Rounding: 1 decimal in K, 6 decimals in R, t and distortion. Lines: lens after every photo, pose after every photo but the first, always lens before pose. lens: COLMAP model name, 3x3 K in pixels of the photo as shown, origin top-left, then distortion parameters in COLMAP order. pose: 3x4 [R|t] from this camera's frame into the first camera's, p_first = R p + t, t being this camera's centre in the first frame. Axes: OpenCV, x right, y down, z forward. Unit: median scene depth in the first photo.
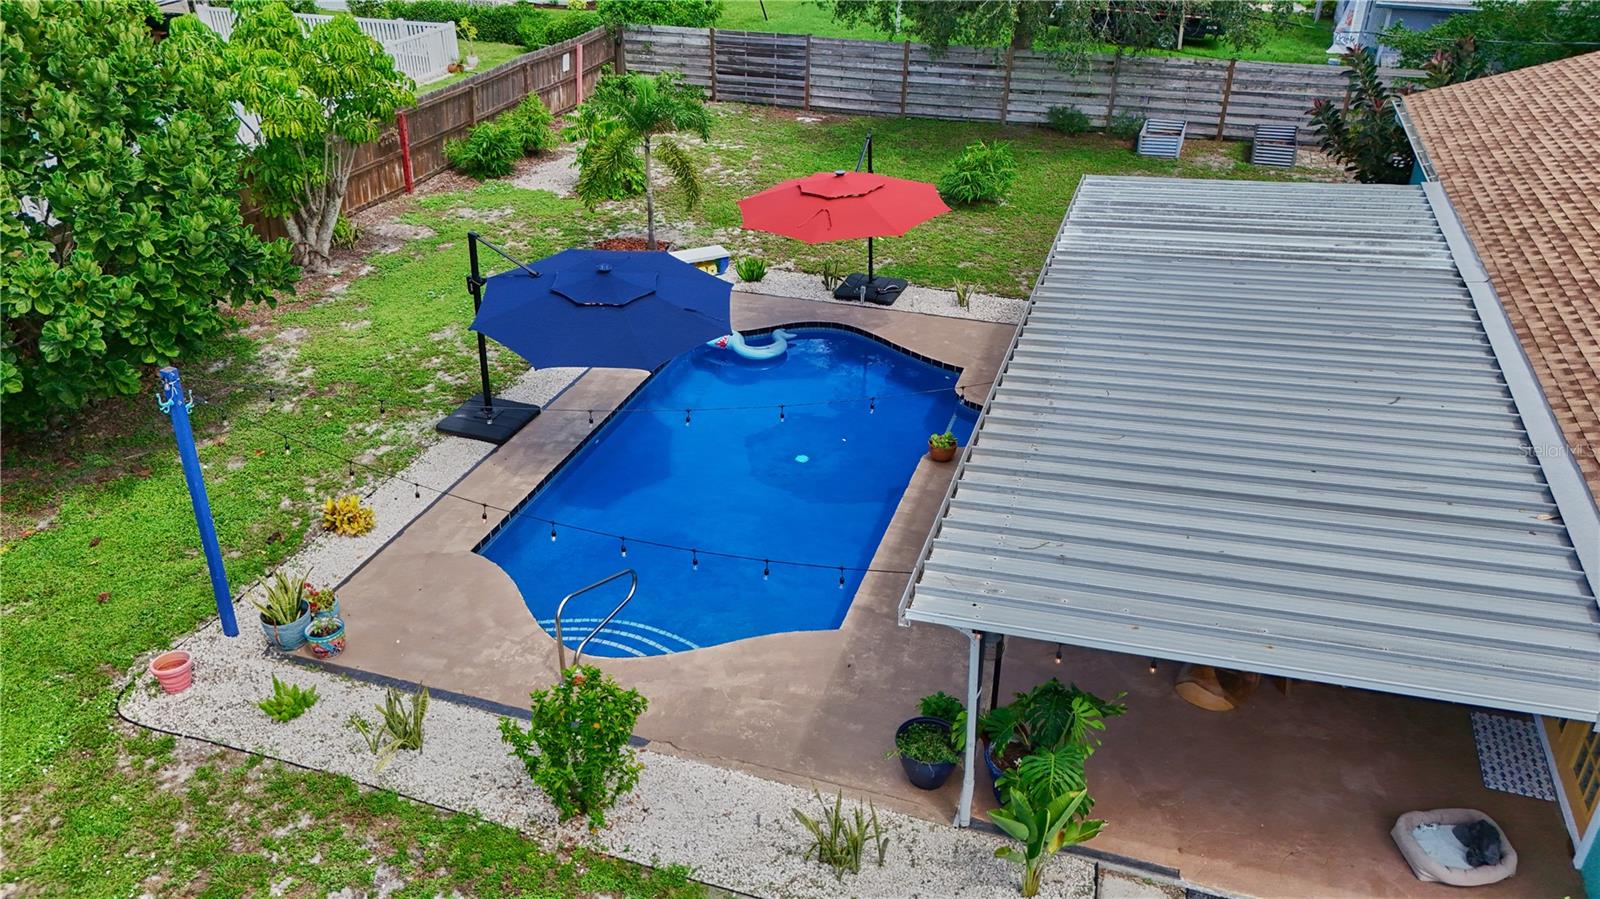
lens RADIAL K [[1186.4, 0, 802.3], [0, 1186.4, 455.7], [0, 0, 1]] dist [0.061076, -0.062205]
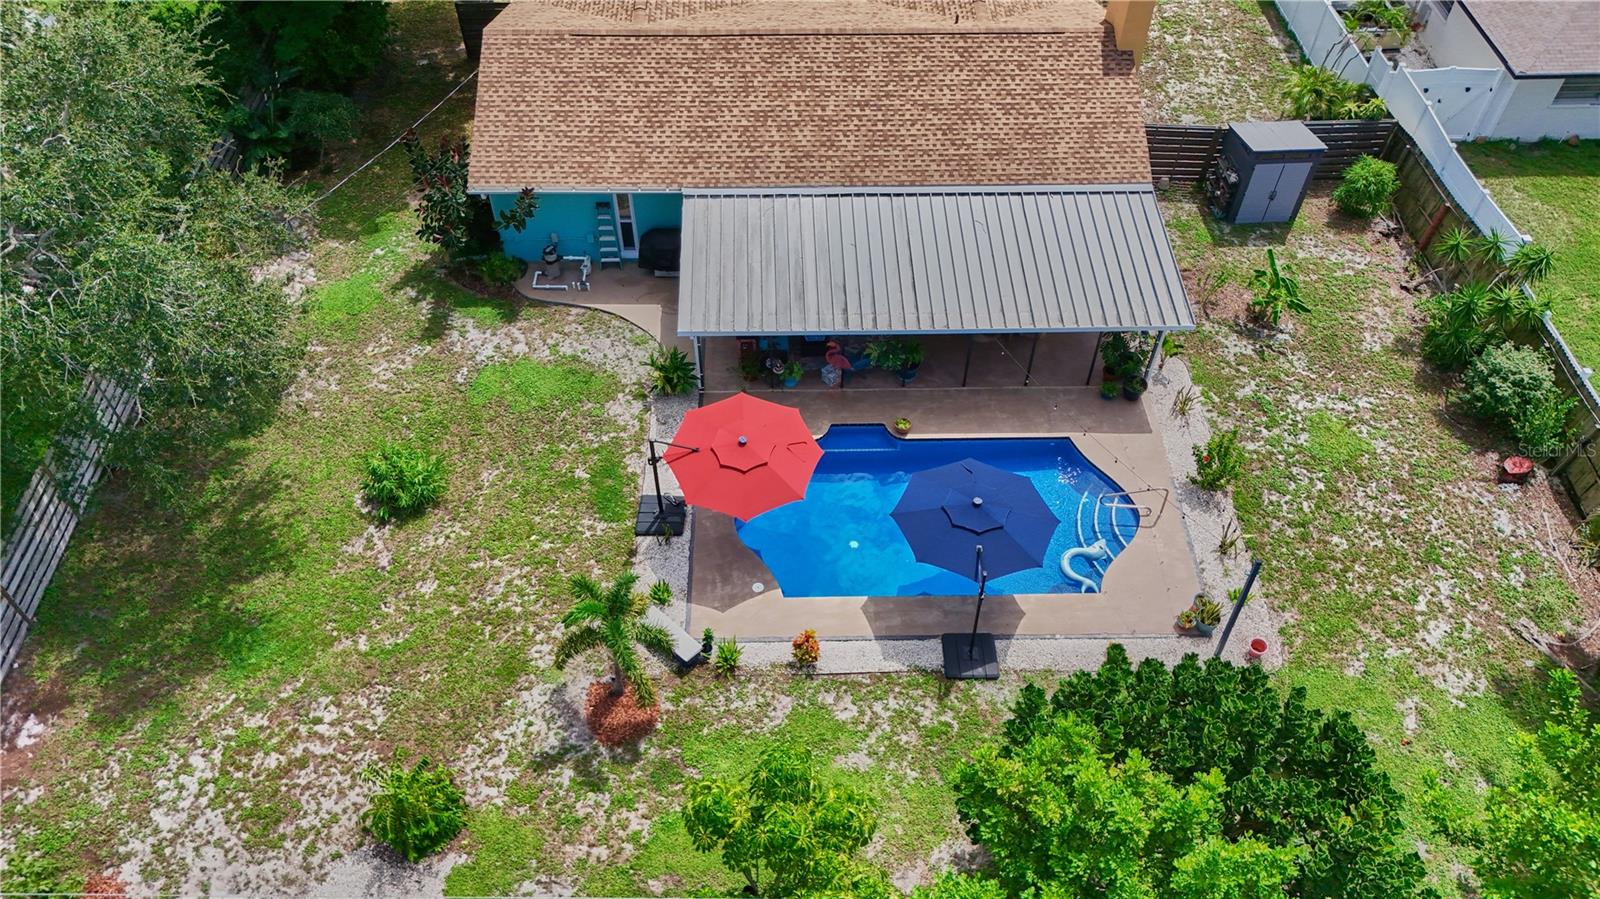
lens RADIAL K [[1186.4, 0, 807.6], [0, 1186.4, 462.4], [0, 0, 1]] dist [0.061076, -0.062205]
pose [[-0.328644, -0.718224, 0.613309, -0.678017], [0.457645, 0.446947, 0.768635, -0.994596], [-0.826168, 0.533285, 0.181806, 0.567391]]
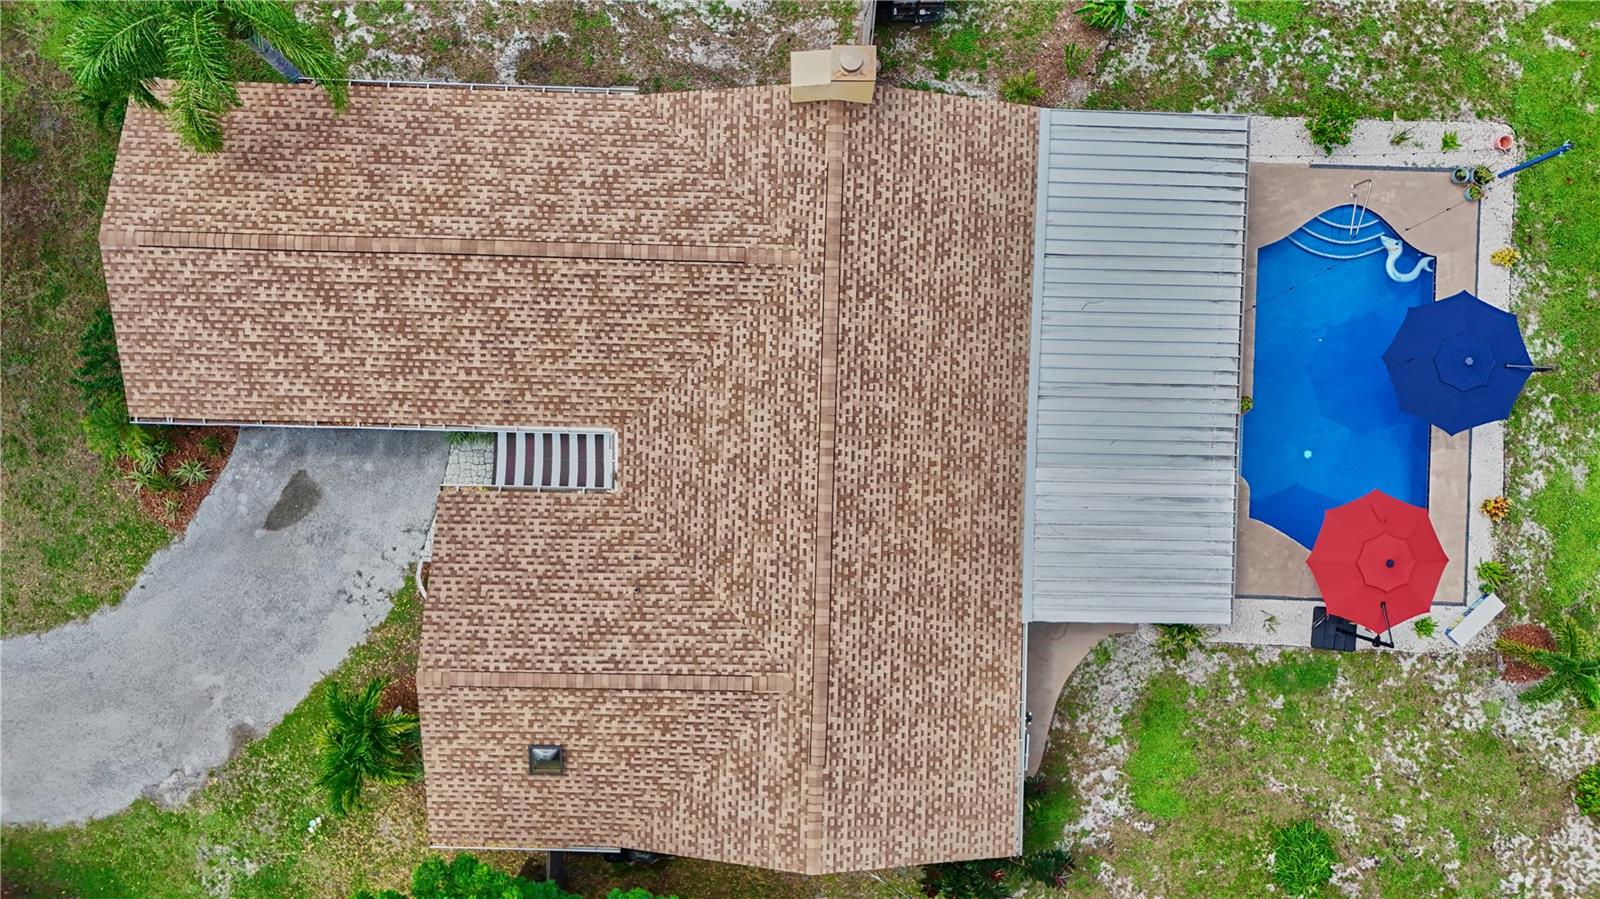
lens RADIAL K [[1186.4, 0, 803.0], [0, 1186.4, 451.7], [0, 0, 1]] dist [0.061076, -0.062205]
pose [[-0.959980, 0.280020, -0.005154, 0.578556], [-0.142977, -0.474173, 0.868745, -1.119856], [0.240823, 0.834715, 0.495233, -0.044912]]
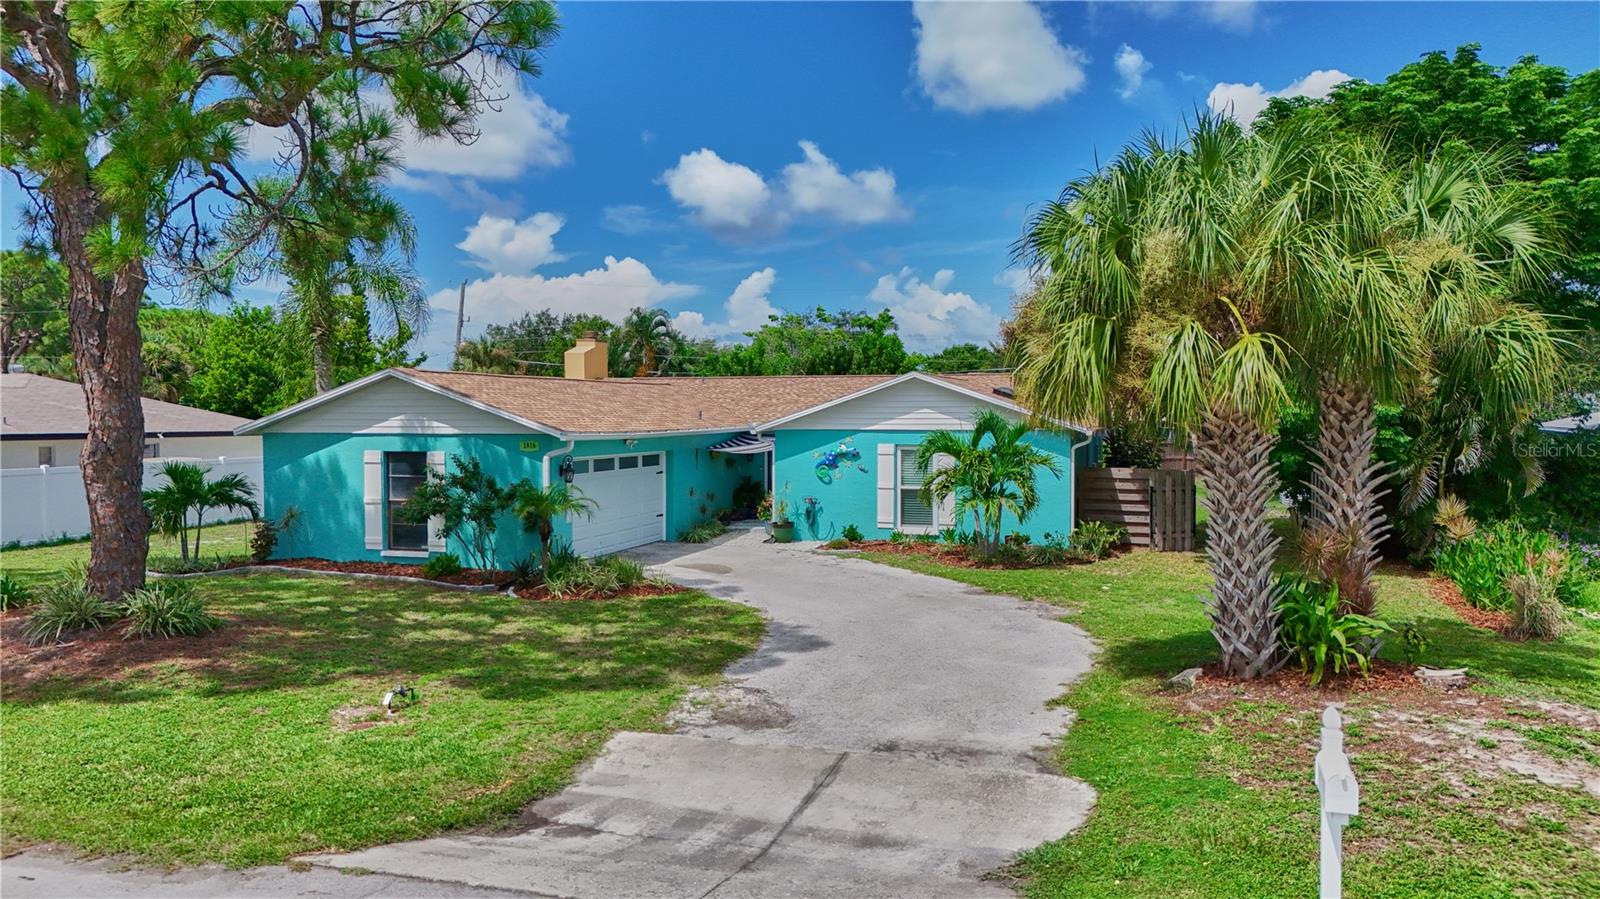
lens RADIAL K [[1186.4, 0, 784.3], [0, 1186.4, 436.8], [0, 0, 1]] dist [0.061076, -0.062205]
pose [[-0.002910, 0.009160, -0.999954, 2.258228], [-0.490348, 0.871476, 0.009410, -0.046346], [0.871522, 0.490353, 0.001956, 0.533673]]
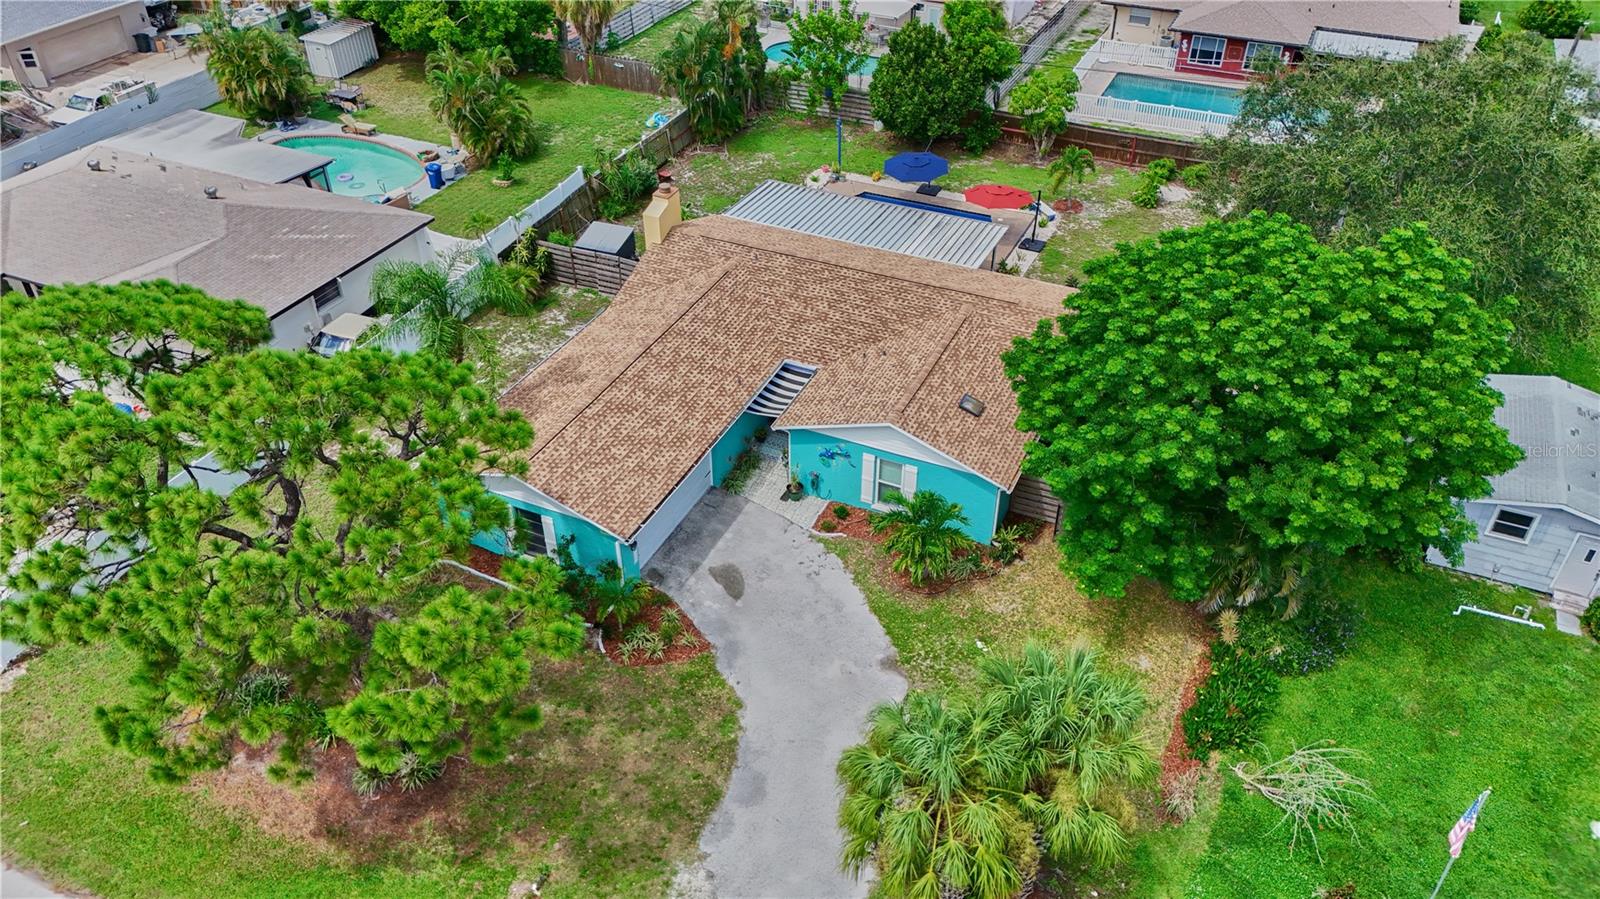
lens RADIAL K [[1186.4, 0, 788.5], [0, 1186.4, 456.4], [0, 0, 1]] dist [0.061076, -0.062205]
pose [[-0.126062, 0.585925, -0.800500, 2.375927], [-0.483761, 0.668178, 0.565255, -1.005696], [0.866074, 0.458508, 0.199216, 0.189238]]
